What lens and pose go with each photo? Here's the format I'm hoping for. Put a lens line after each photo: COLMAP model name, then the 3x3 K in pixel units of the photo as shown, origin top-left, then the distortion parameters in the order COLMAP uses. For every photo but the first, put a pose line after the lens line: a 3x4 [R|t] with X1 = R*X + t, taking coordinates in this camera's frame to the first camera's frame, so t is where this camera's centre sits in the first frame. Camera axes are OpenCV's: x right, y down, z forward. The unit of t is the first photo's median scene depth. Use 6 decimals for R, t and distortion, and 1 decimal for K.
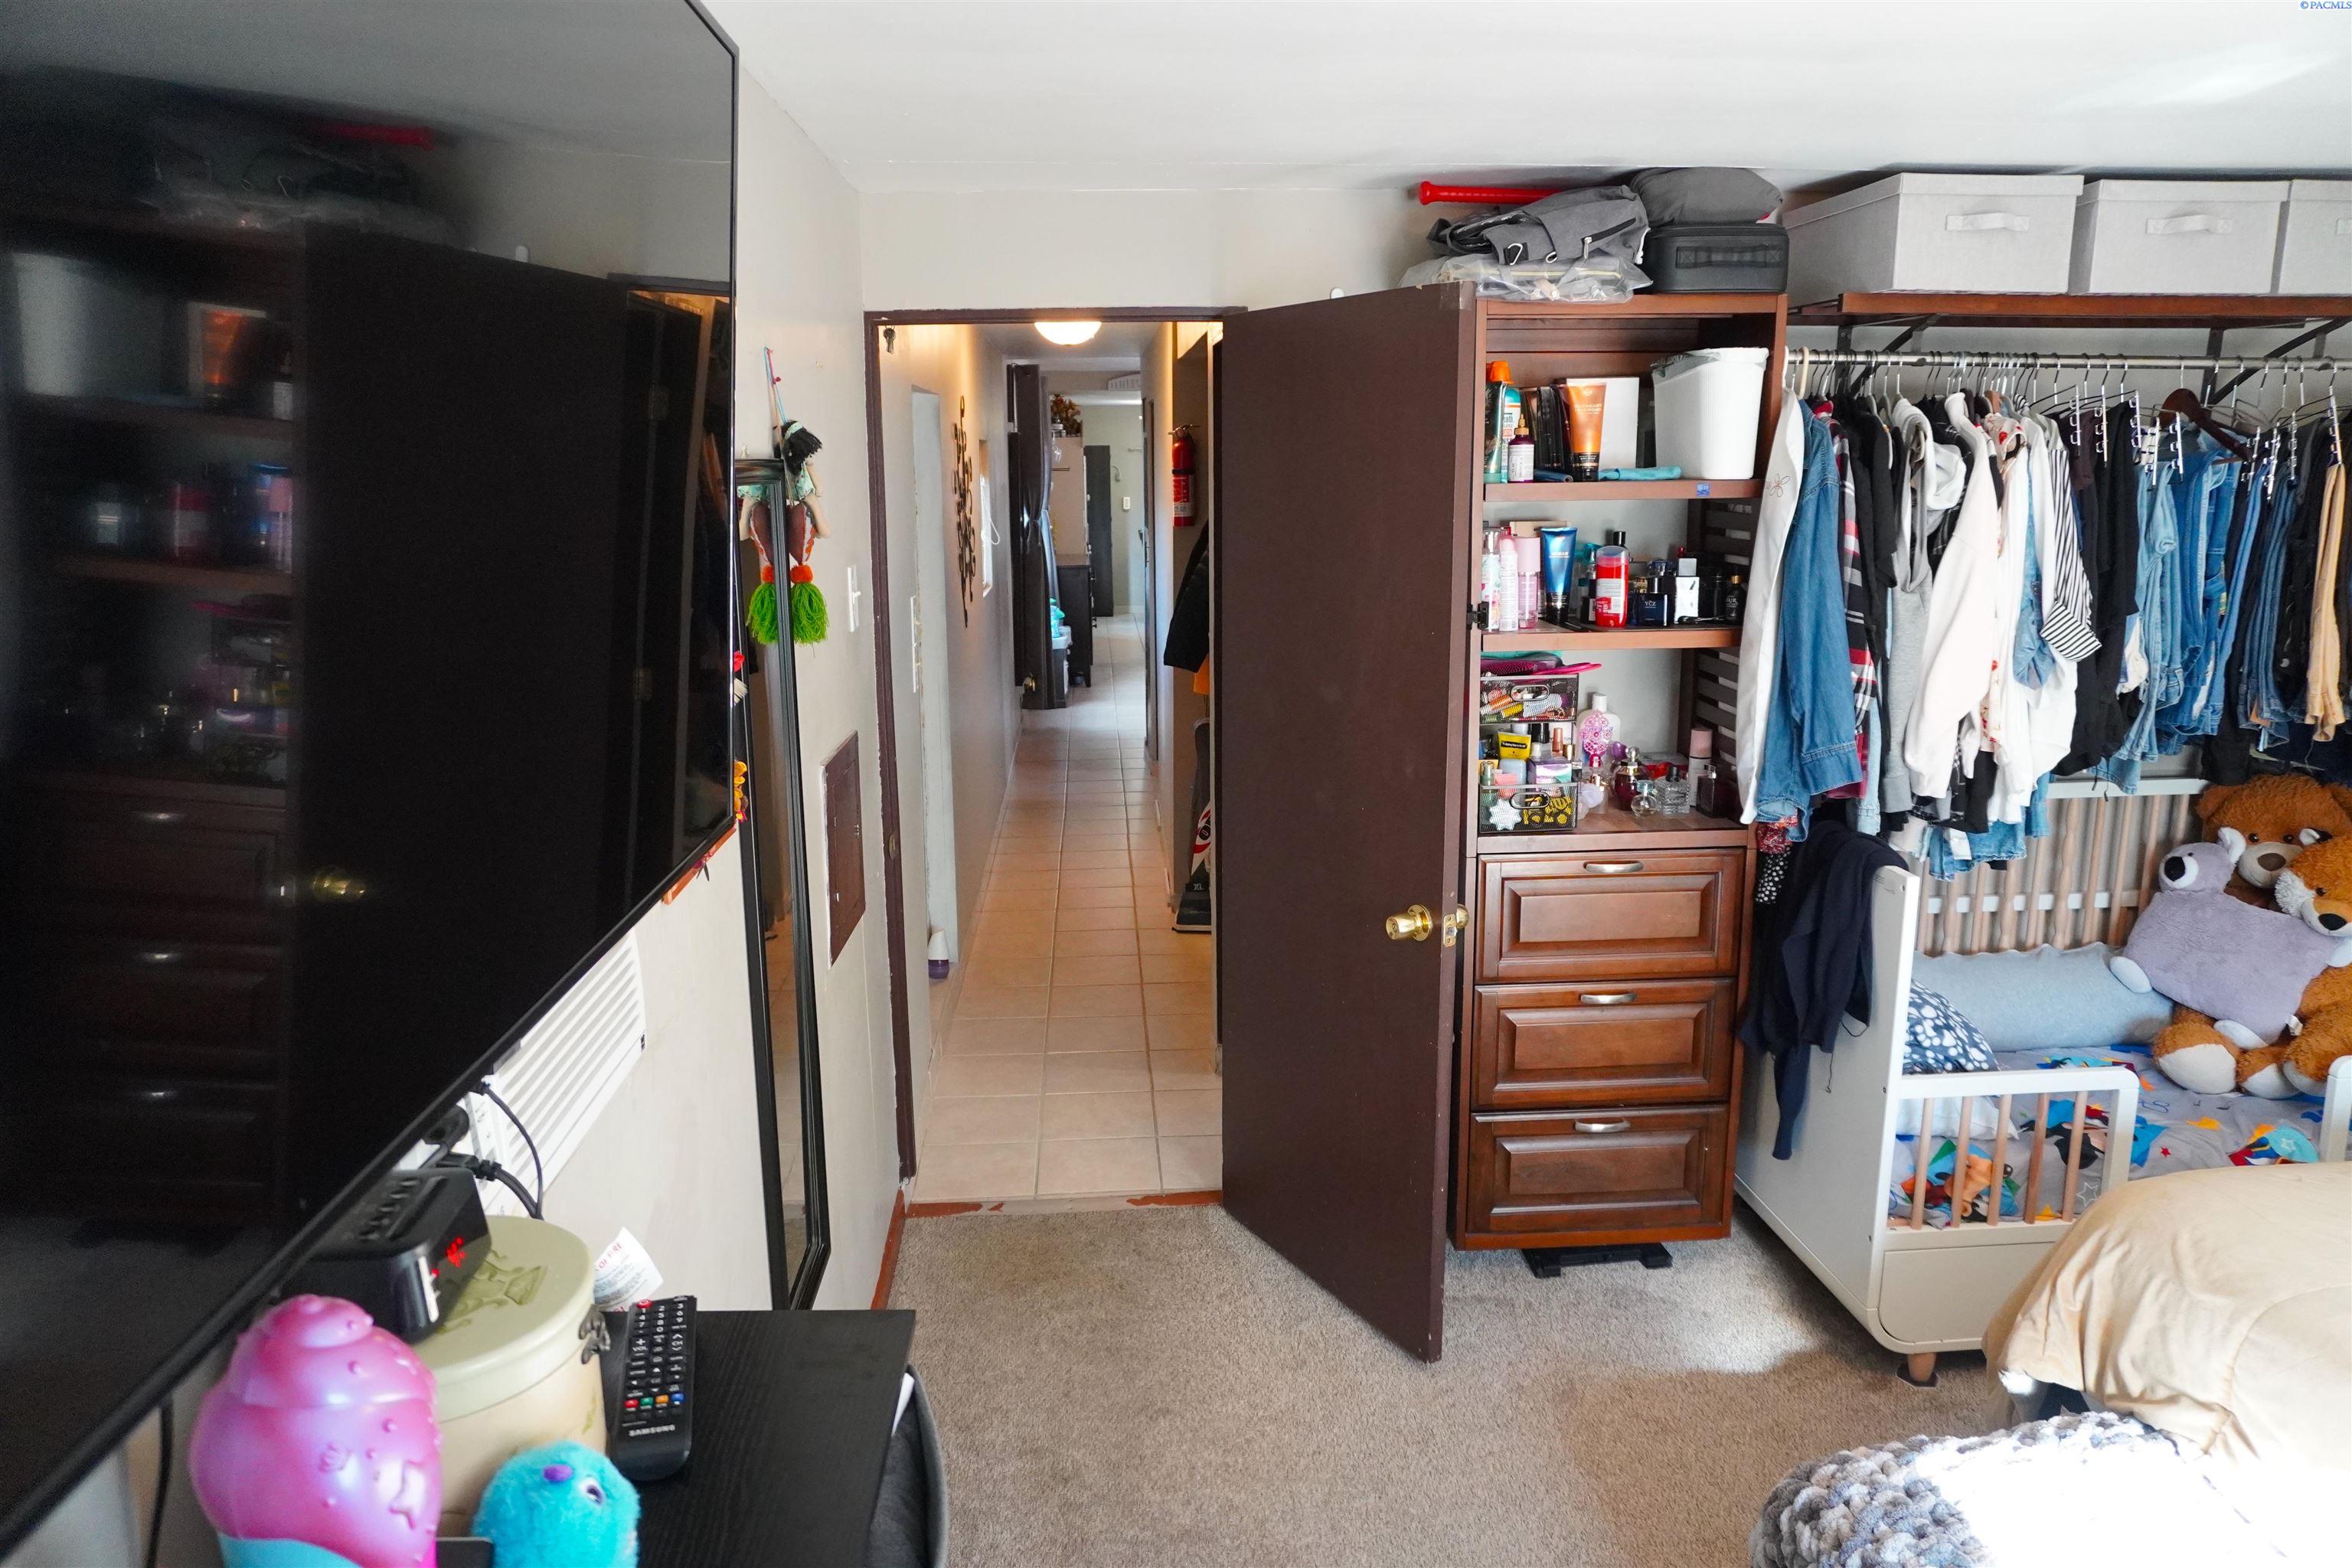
lens RADIAL K [[1573.8, 0, 1183.1], [0, 1573.8, 786.9], [0, 0, 1]] dist [-0.043378, 0.033592]
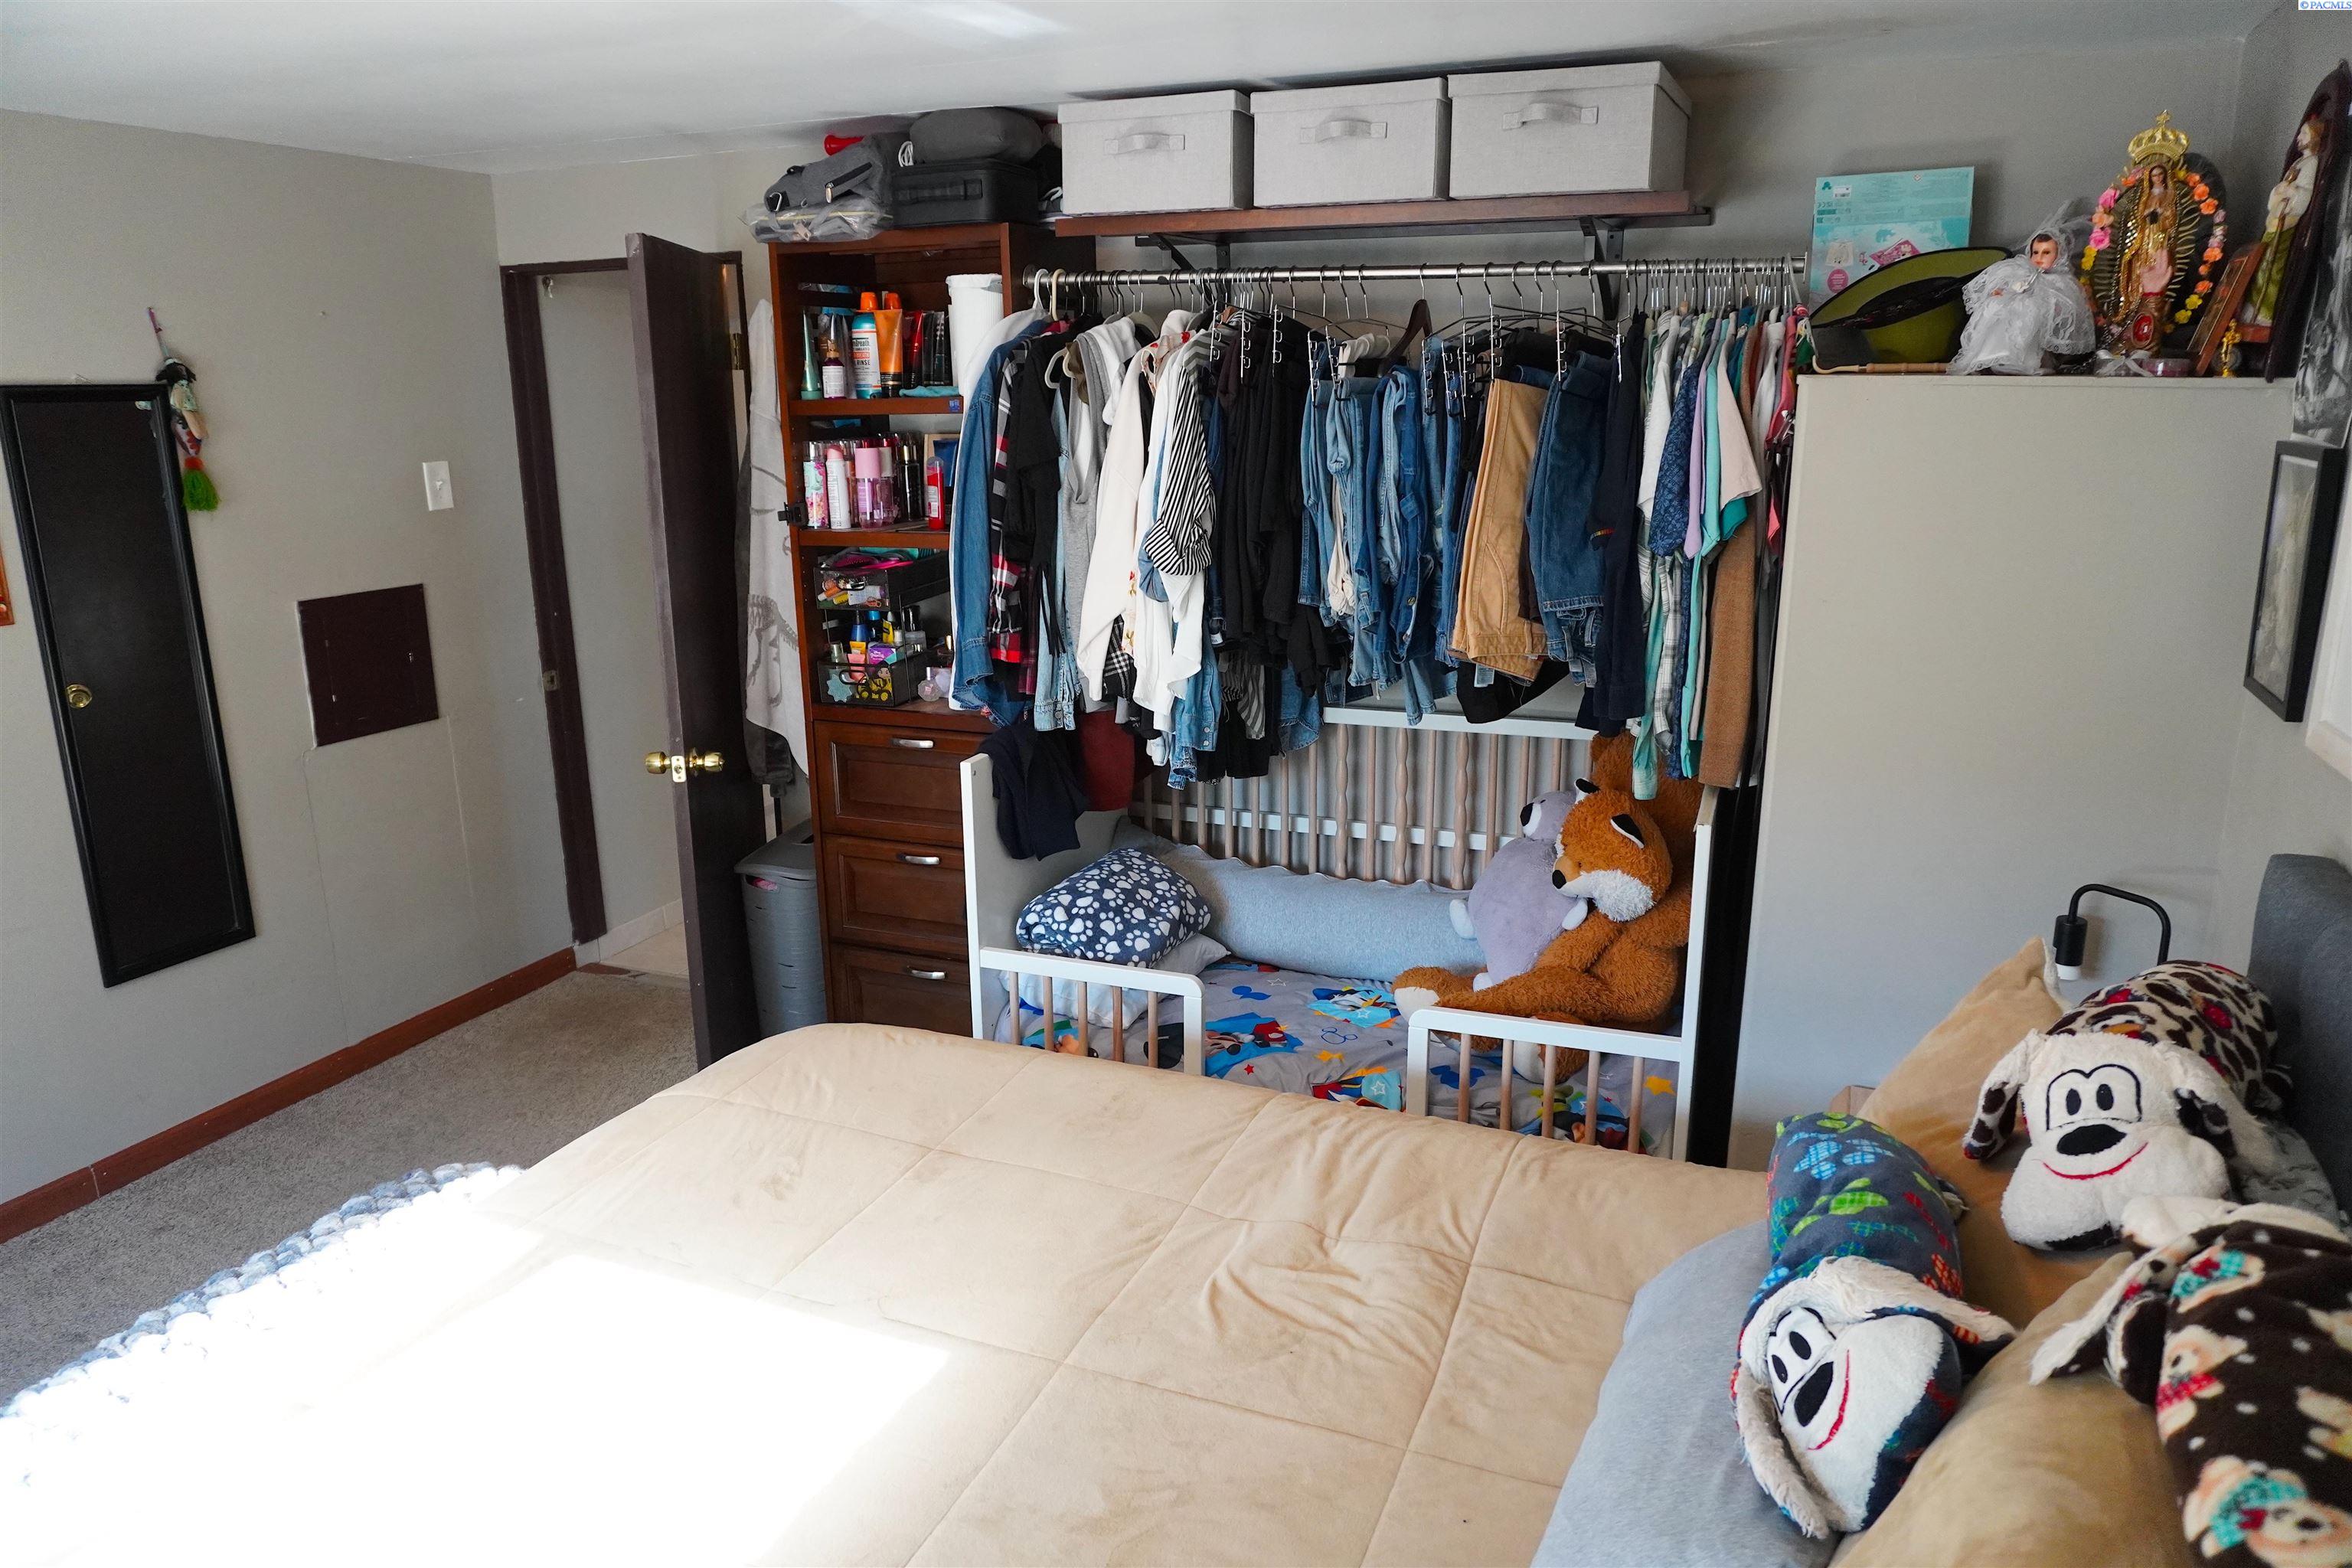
lens RADIAL K [[1573.8, 0, 1181.7], [0, 1573.8, 783.1], [0, 0, 1]] dist [-0.043378, 0.033592]
pose [[0.898170, 0.109362, -0.425830, 1.003723], [-0.087449, 0.993654, 0.070741, -0.017872], [0.430864, -0.026299, 0.902033, 0.066173]]
